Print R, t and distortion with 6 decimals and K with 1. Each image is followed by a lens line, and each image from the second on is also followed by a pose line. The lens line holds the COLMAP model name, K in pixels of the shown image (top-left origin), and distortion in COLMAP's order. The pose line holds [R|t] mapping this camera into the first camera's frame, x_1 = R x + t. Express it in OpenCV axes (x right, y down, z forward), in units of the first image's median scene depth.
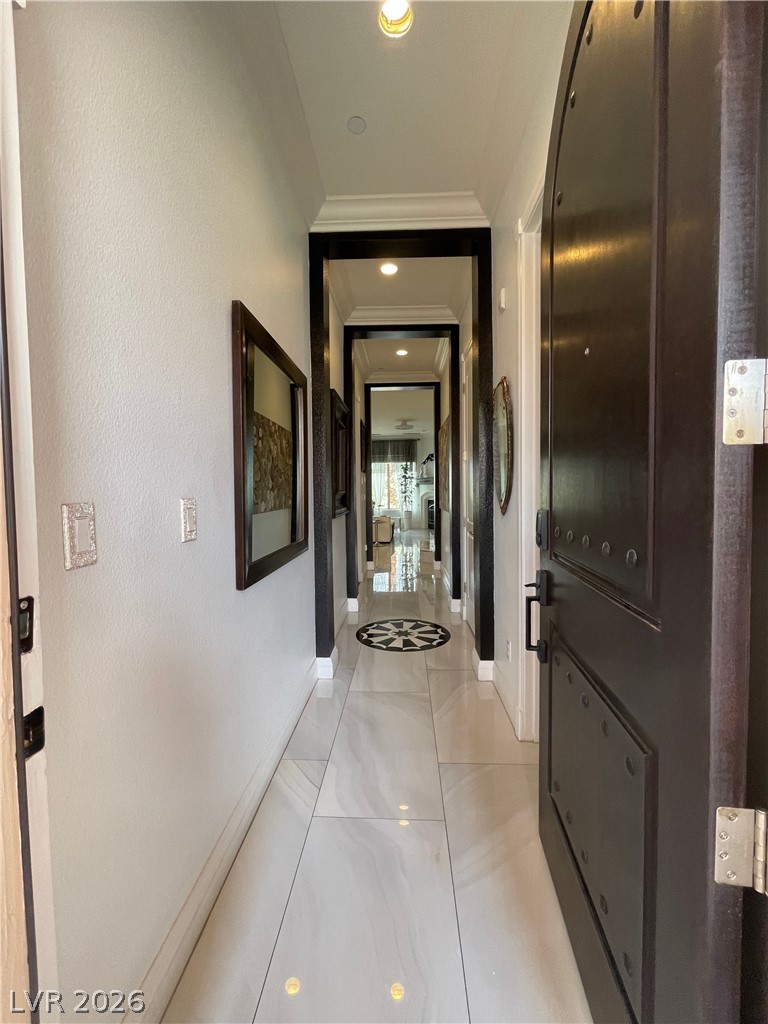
lens RADIAL K [[414.7, 0, 383.9], [0, 414.7, 504.5], [0, 0, 1]] dist [-0.007492, 0.000098]
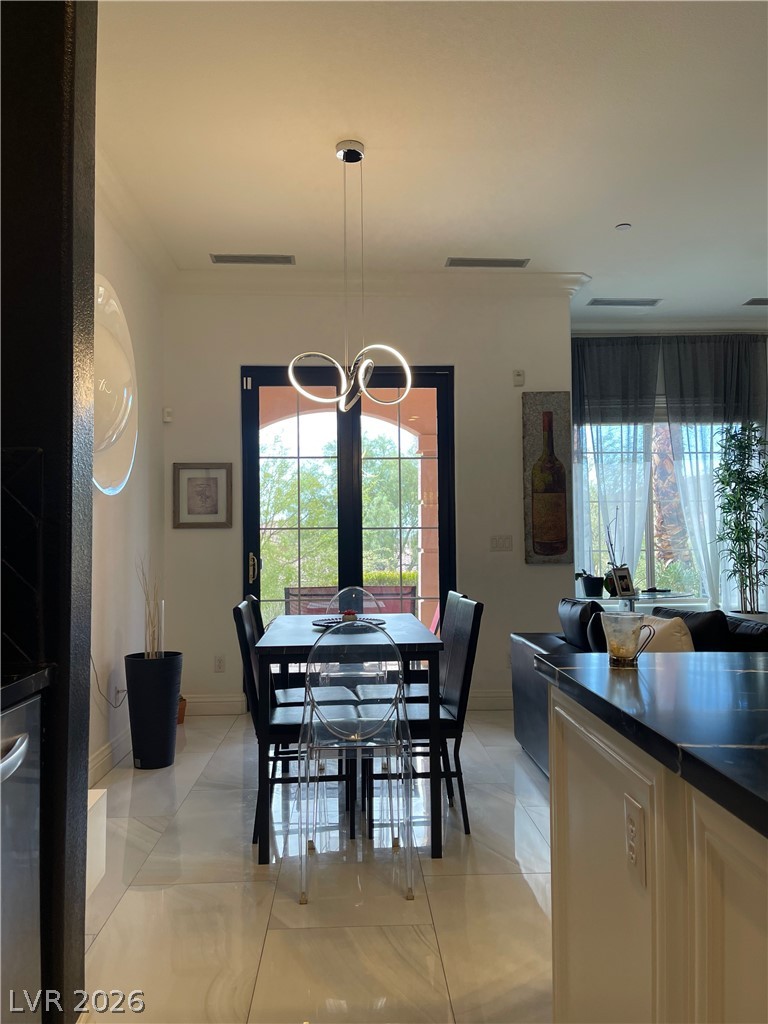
lens RADIAL K [[780.3, 0, 384.0], [0, 780.3, 512.0], [0, 0, 1]] dist [0.039113, -0.007009]
pose [[0.996508, -0.002814, 0.083454, -0.201380], [0.008885, 0.997331, -0.072475, -0.012920], [-0.083027, 0.072963, 0.993873, 0.537084]]
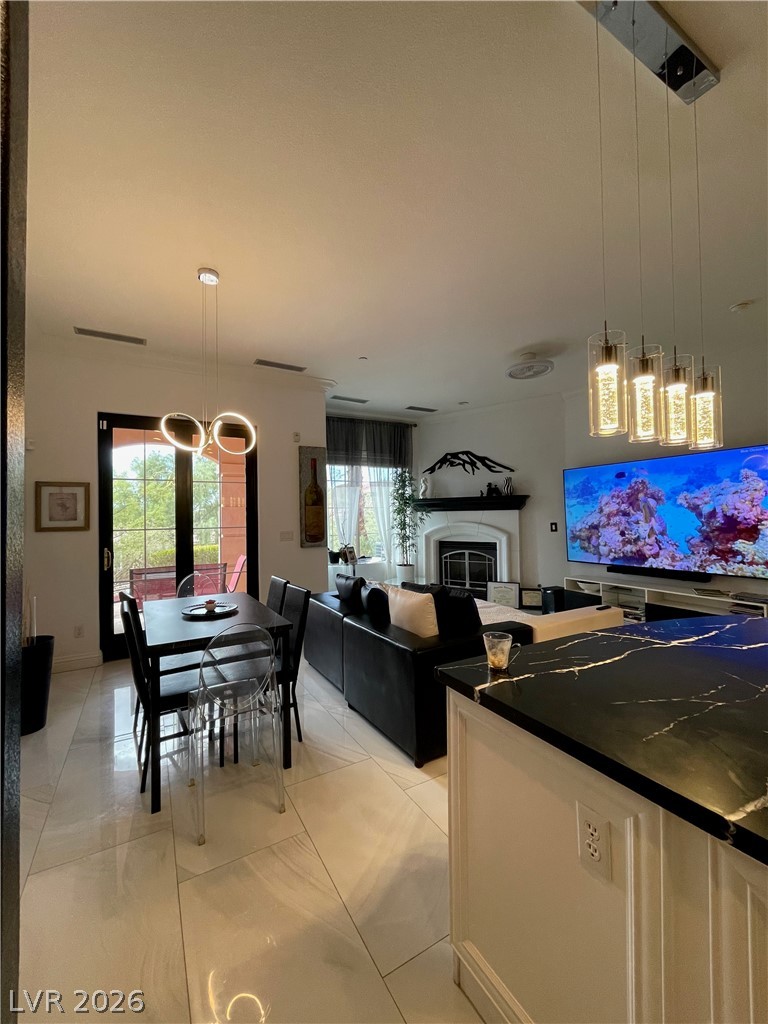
lens RADIAL K [[414.7, 0, 383.9], [0, 414.7, 504.5], [0, 0, 1]] dist [-0.007492, 0.000098]
pose [[0.844803, 0.002641, 0.535070, -0.226564], [0.032646, 0.997871, -0.056469, -0.029739], [-0.534080, 0.065173, 0.842918, 0.589509]]
